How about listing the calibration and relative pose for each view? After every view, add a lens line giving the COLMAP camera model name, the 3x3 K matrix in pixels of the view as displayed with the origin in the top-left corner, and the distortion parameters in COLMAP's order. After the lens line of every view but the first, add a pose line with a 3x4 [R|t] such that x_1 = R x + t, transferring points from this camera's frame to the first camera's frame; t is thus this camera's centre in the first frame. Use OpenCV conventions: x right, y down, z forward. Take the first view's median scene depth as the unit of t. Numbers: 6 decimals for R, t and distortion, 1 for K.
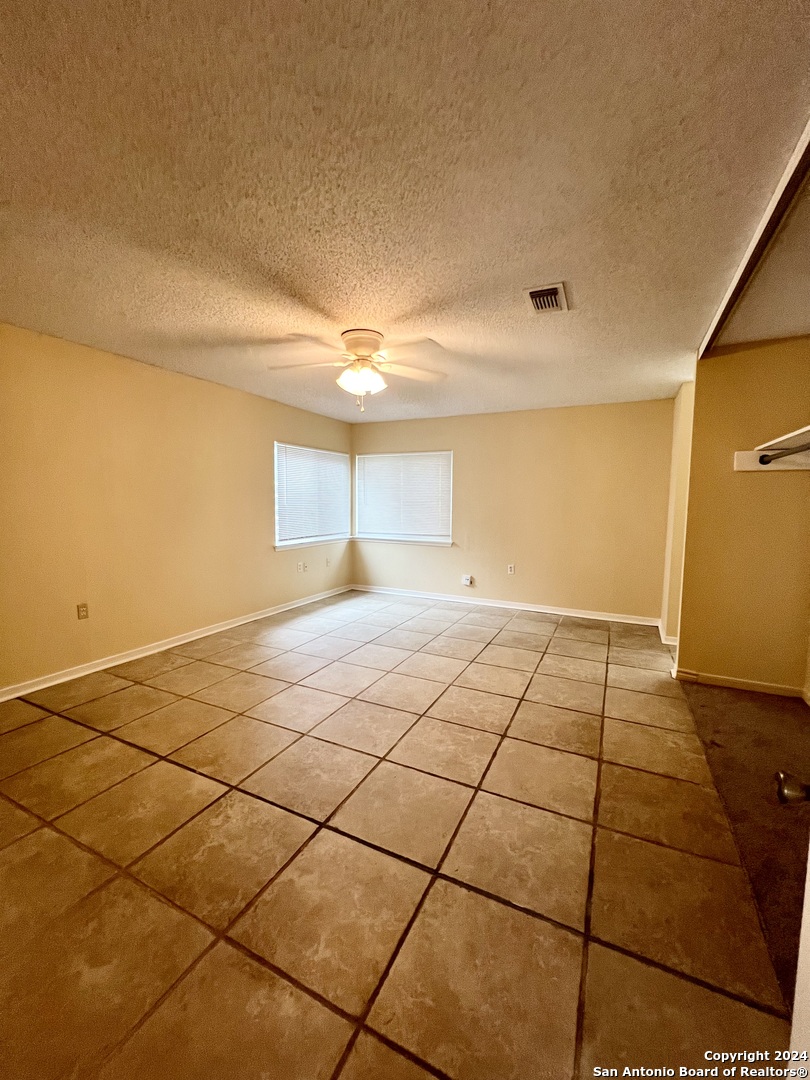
lens RADIAL K [[434.9, 0, 407.9], [0, 434.9, 538.6], [0, 0, 1]] dist [0.000597, 0.000611]
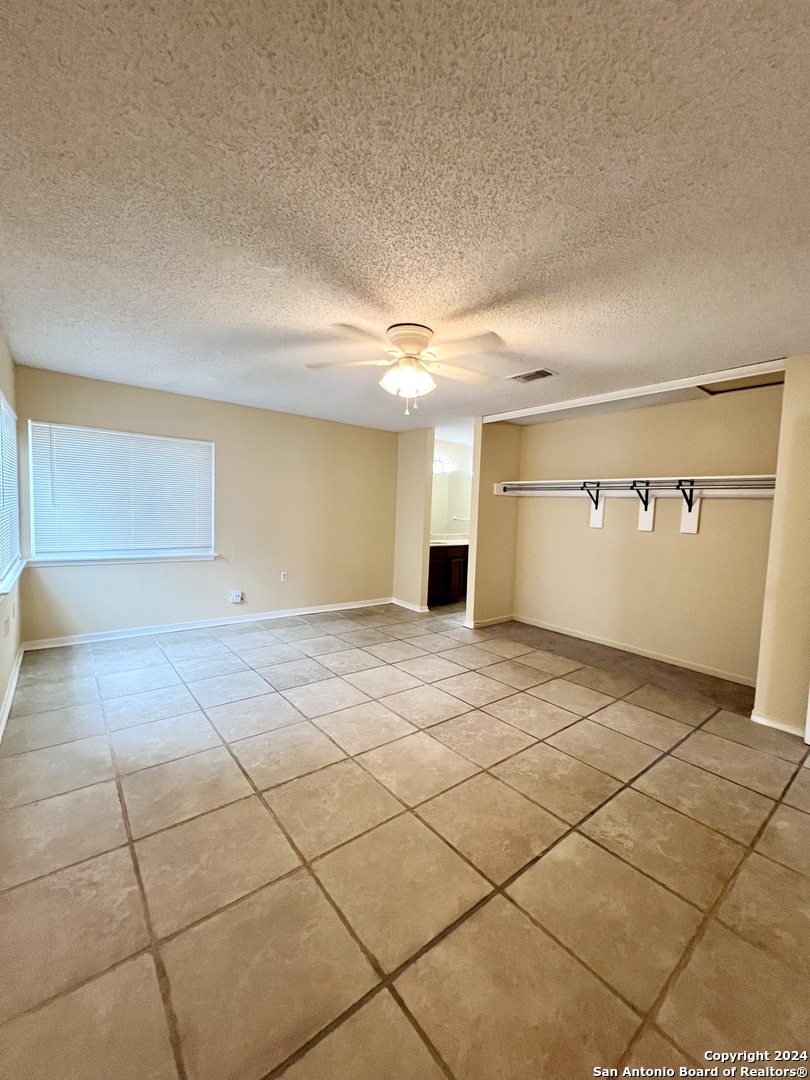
lens RADIAL K [[432.6, 0, 407.9], [0, 432.6, 538.7], [0, 0, 1]] dist [-0.000760, 0.001199]
pose [[0.417446, -0.056256, 0.906959, -0.899711], [0.045731, 0.998118, 0.040861, -0.070156], [-0.907550, 0.024419, 0.419233, 0.606973]]
